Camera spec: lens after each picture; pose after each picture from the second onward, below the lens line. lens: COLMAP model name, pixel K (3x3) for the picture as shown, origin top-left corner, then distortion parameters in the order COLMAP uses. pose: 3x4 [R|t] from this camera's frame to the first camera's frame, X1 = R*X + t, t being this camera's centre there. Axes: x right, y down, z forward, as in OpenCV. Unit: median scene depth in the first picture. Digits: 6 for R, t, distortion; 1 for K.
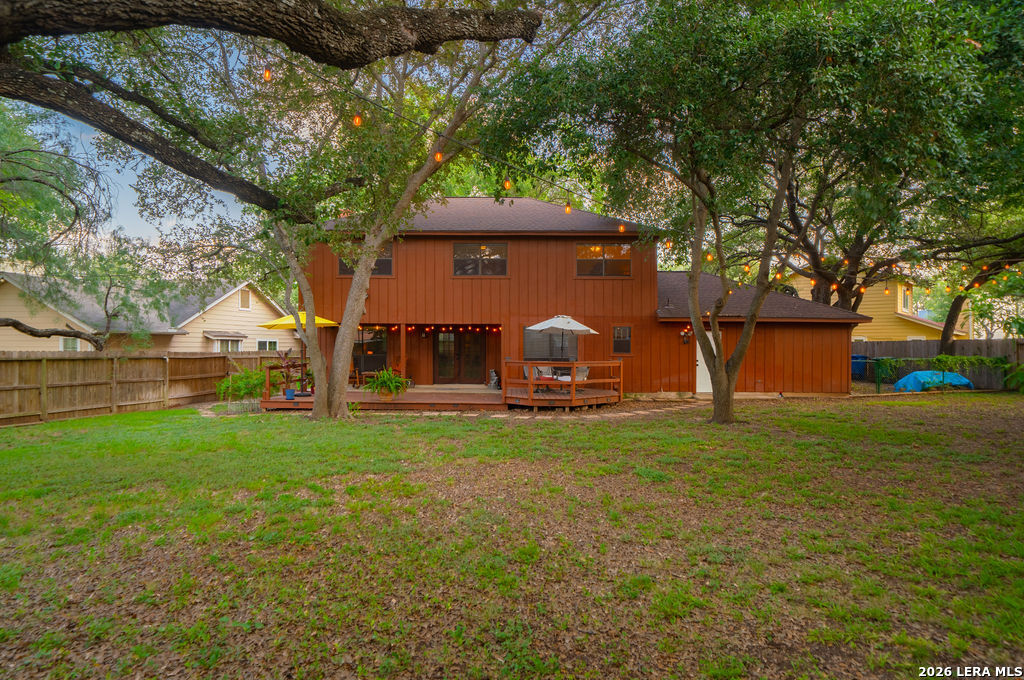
lens RADIAL K [[562.7, 0, 512.0], [0, 562.7, 340.0], [0, 0, 1]] dist [0.000001, 0.000057]
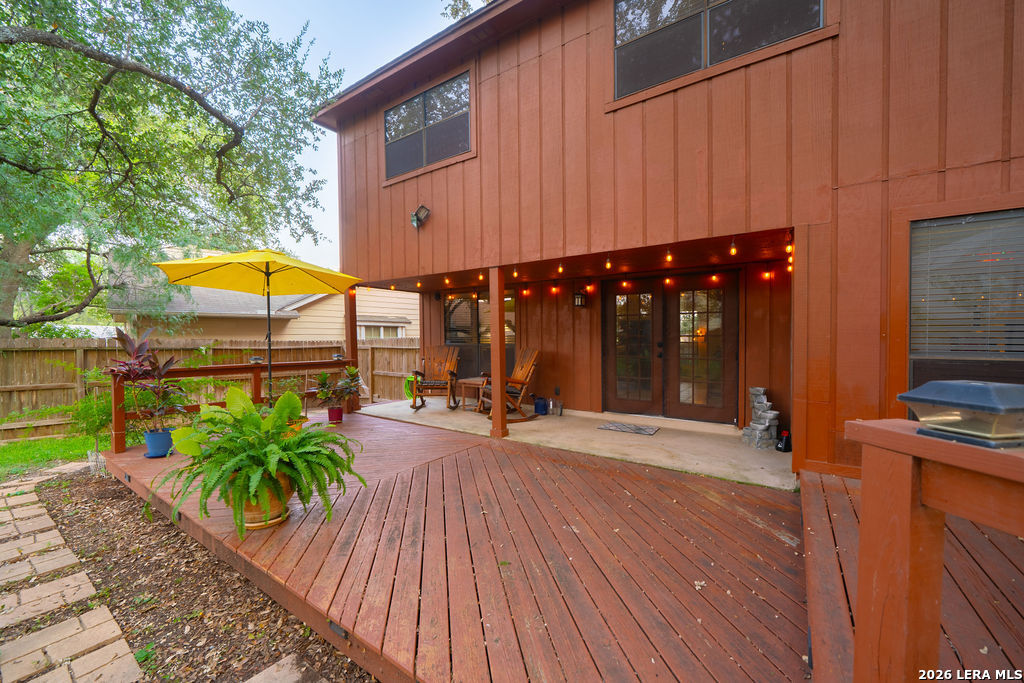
lens RADIAL K [[402.7, 0, 512.0], [0, 402.7, 341.5], [0, 0, 1]] dist [-0.000765, -0.000088]
pose [[0.820877, -0.002744, -0.571098, -0.018109], [0.011843, 0.999855, 0.012219, 0.019455], [0.570982, -0.016793, 0.820791, 0.715802]]
